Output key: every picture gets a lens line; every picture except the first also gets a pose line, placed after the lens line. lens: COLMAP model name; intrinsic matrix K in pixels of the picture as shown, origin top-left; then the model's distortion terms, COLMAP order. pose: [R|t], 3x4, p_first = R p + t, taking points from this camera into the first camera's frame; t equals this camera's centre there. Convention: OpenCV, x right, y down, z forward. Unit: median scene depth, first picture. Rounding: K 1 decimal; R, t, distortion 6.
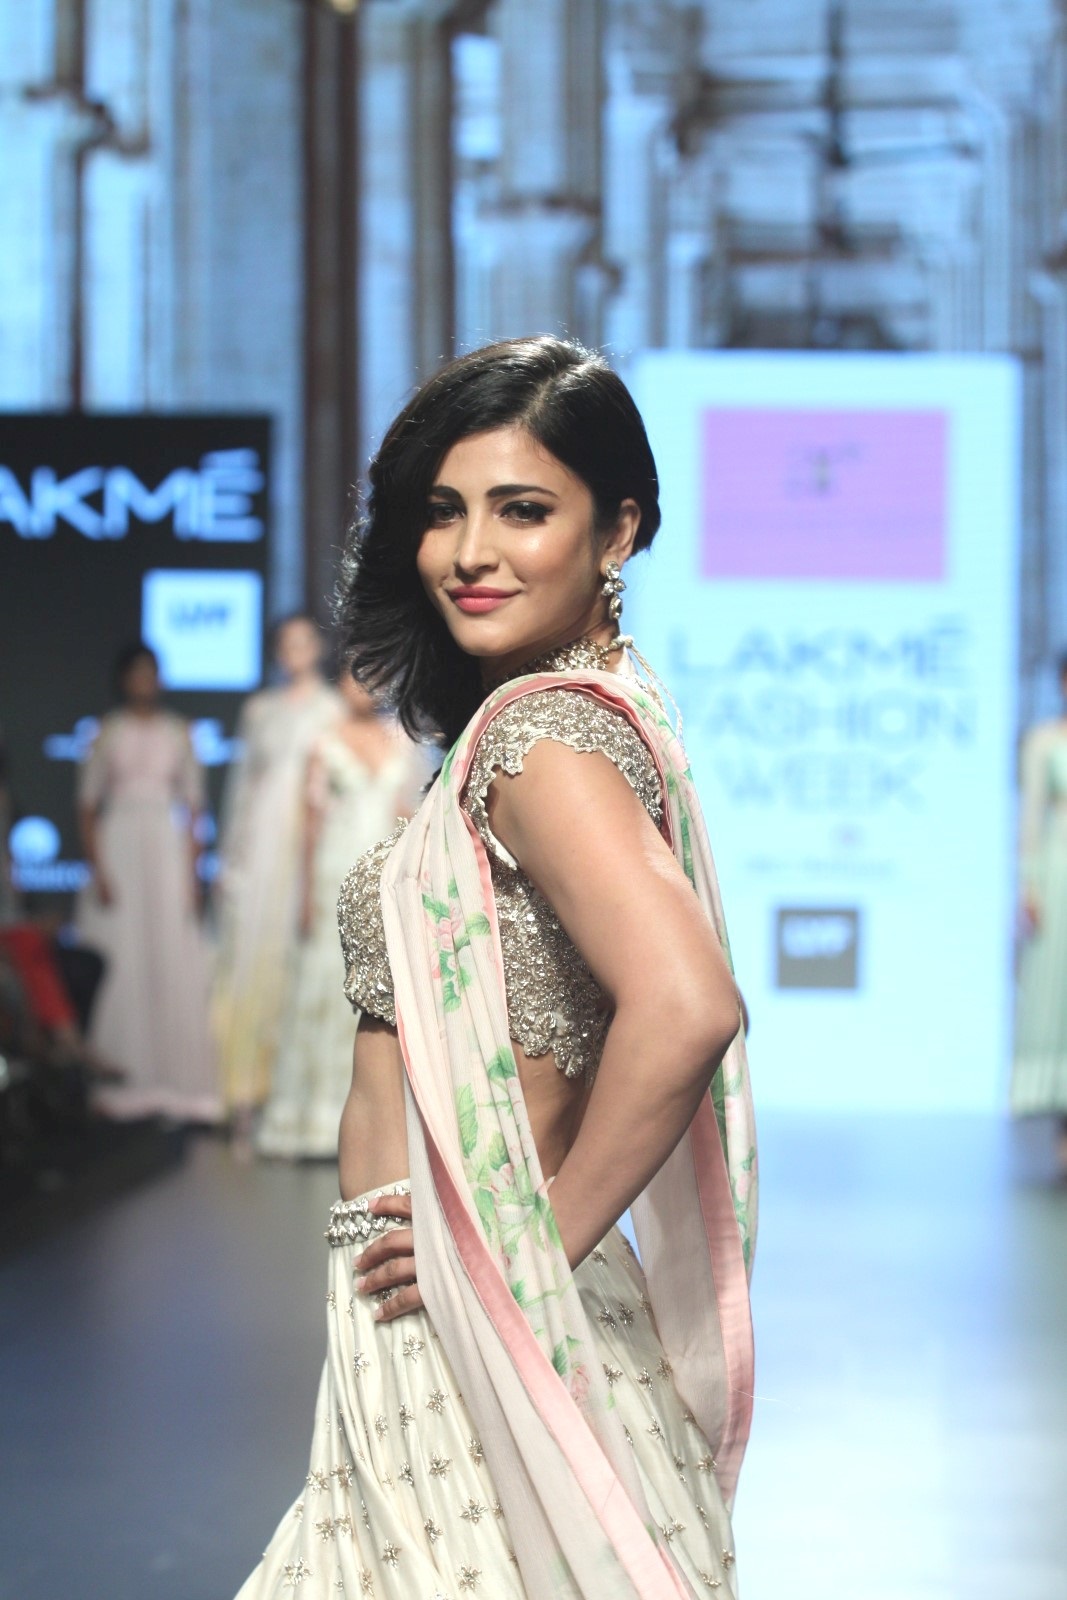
lens RADIAL K [[6441.4, 0, 542.8], [0, 6441.4, 798.1], [0, 0, 1]] dist [-0.291172, 0.000000]
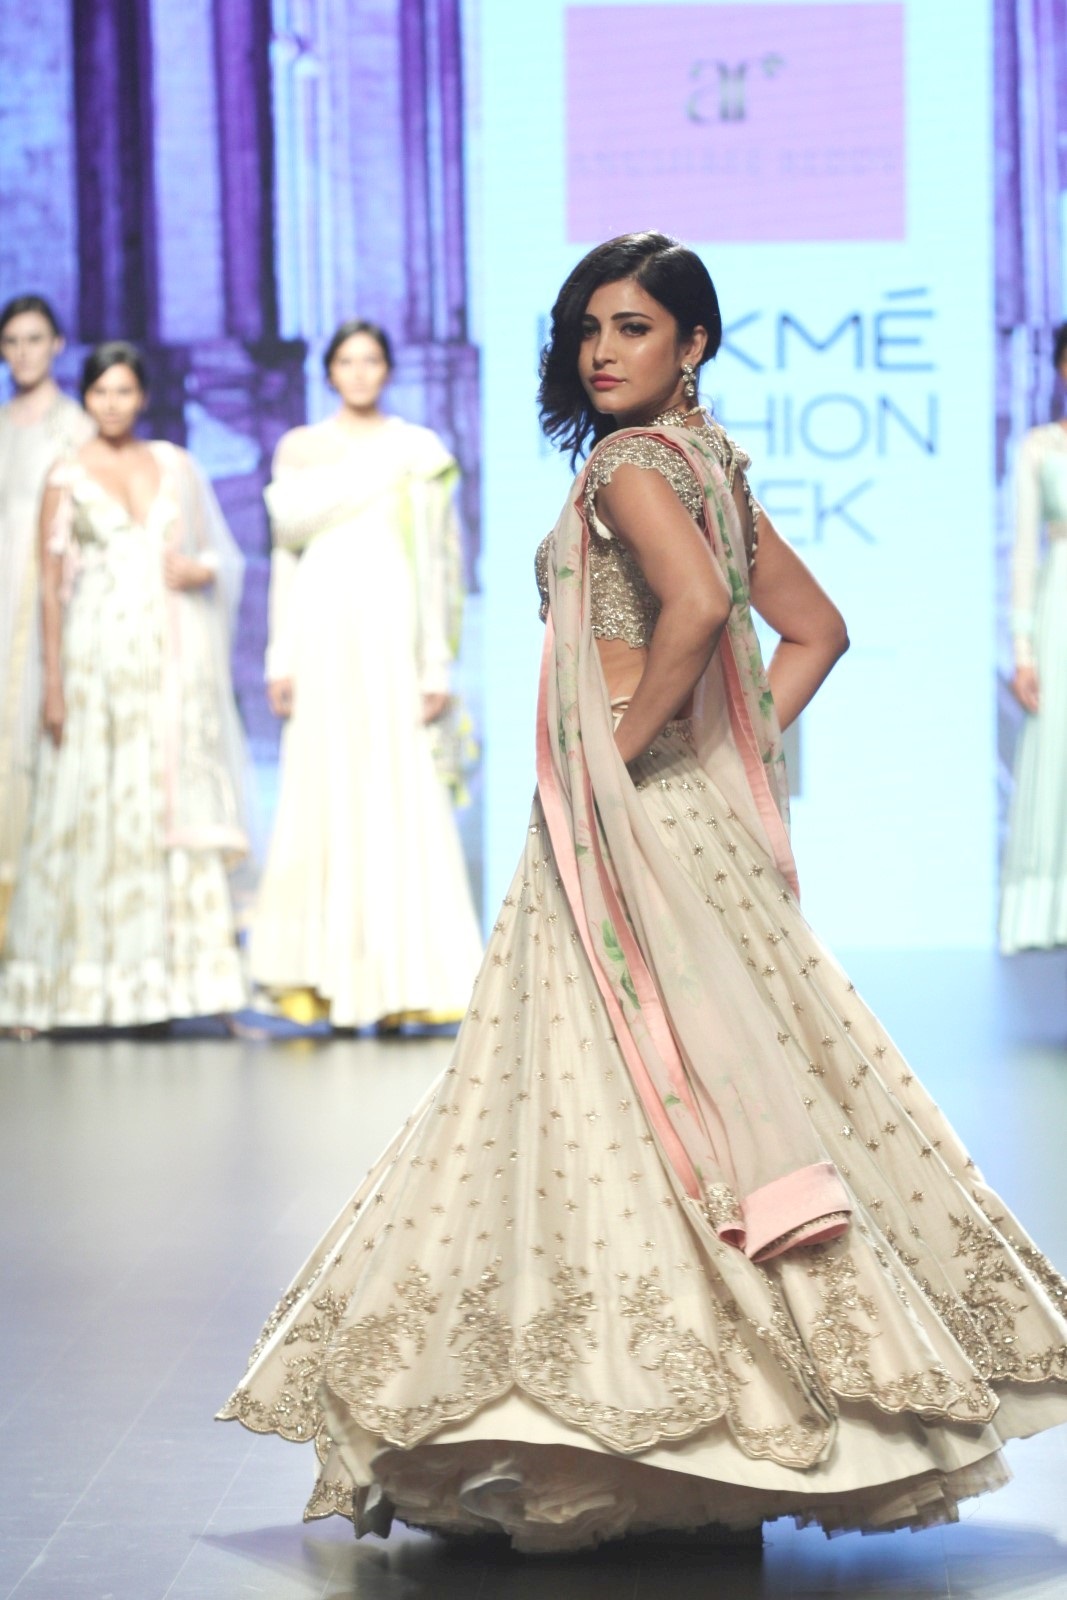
lens RADIAL K [[9464.5, 0, 529.6], [0, 9464.5, 809.1], [0, 0, 1]] dist [0.270330, 0.000000]
pose [[0.999487, -0.023648, 0.021615, -0.076232], [0.023036, 0.999339, 0.028125, 0.009450], [-0.022266, -0.027613, 0.999371, -1.300394]]
